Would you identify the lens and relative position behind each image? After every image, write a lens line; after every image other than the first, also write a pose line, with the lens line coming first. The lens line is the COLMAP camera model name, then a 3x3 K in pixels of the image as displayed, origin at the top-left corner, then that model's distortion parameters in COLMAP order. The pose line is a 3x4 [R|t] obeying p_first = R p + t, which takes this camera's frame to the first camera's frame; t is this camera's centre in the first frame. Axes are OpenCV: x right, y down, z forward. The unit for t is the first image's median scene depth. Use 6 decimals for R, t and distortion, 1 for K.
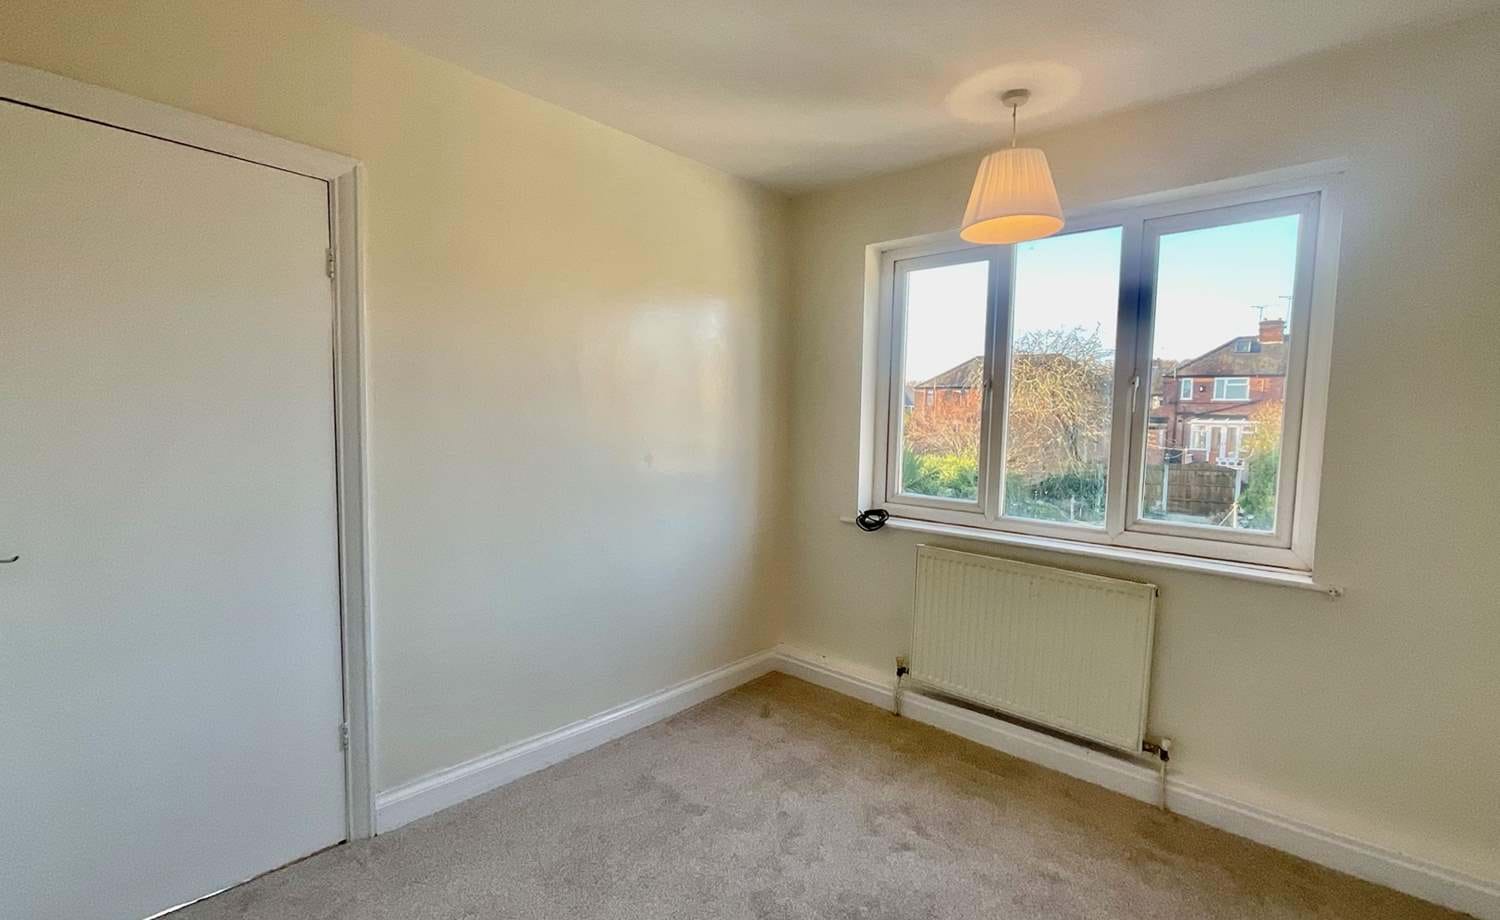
lens RADIAL K [[656.0, 0, 750.8], [0, 656.0, 459.3], [0, 0, 1]] dist [-0.001263, -0.000445]
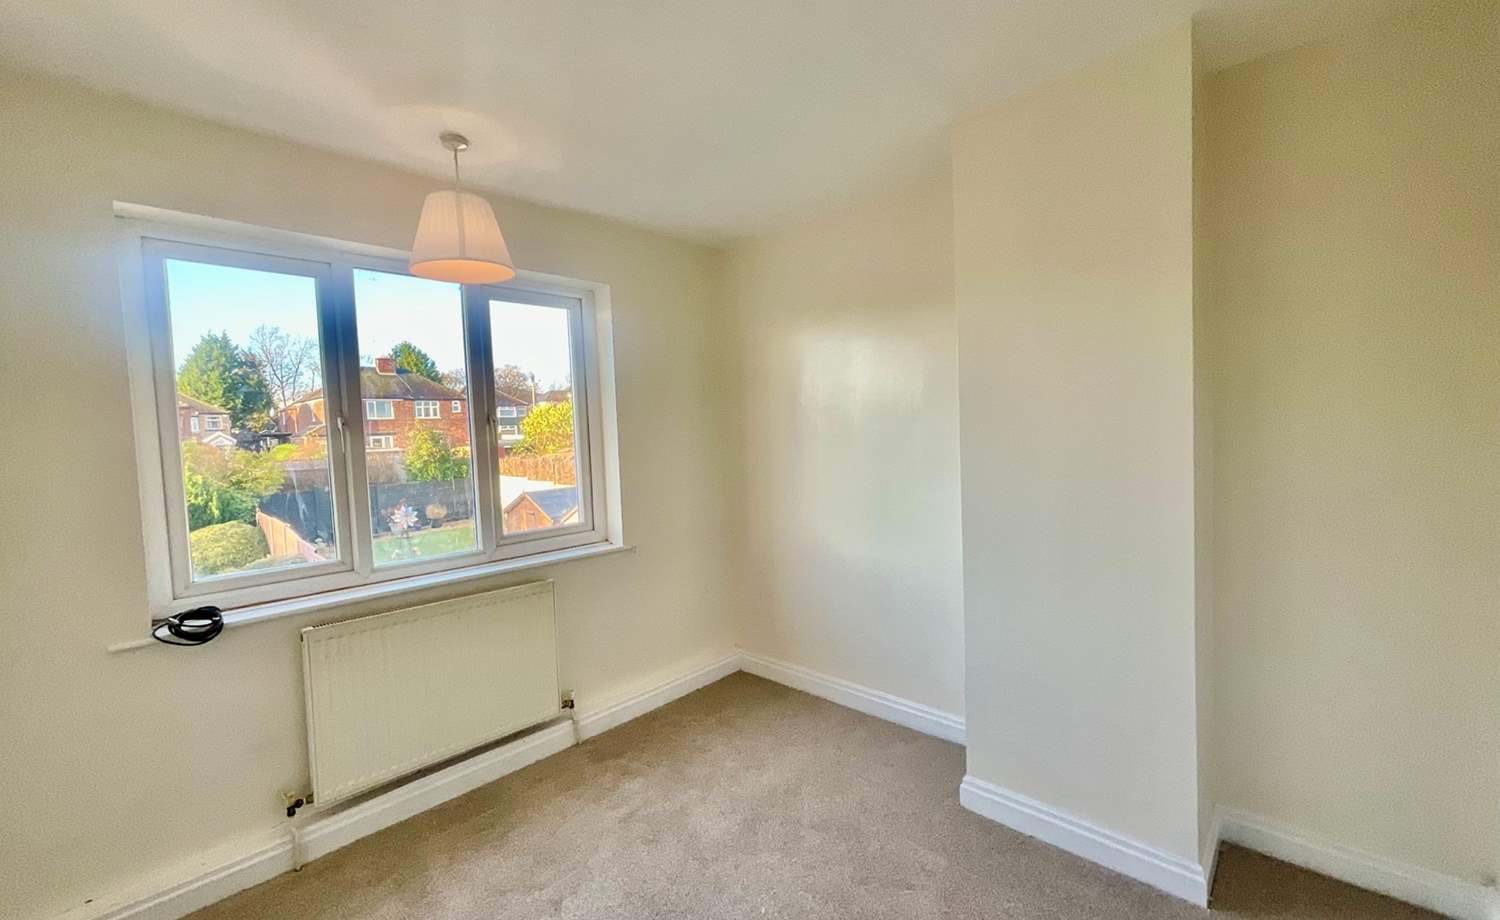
lens RADIAL K [[608.1, 0, 740.1], [0, 608.1, 459.7], [0, 0, 1]] dist [-0.016457, -0.000272]
pose [[0.026570, -0.059398, 0.997881, -0.475434], [0.113503, 0.991957, 0.056023, -0.055337], [-0.993182, 0.111774, 0.033098, 0.504457]]
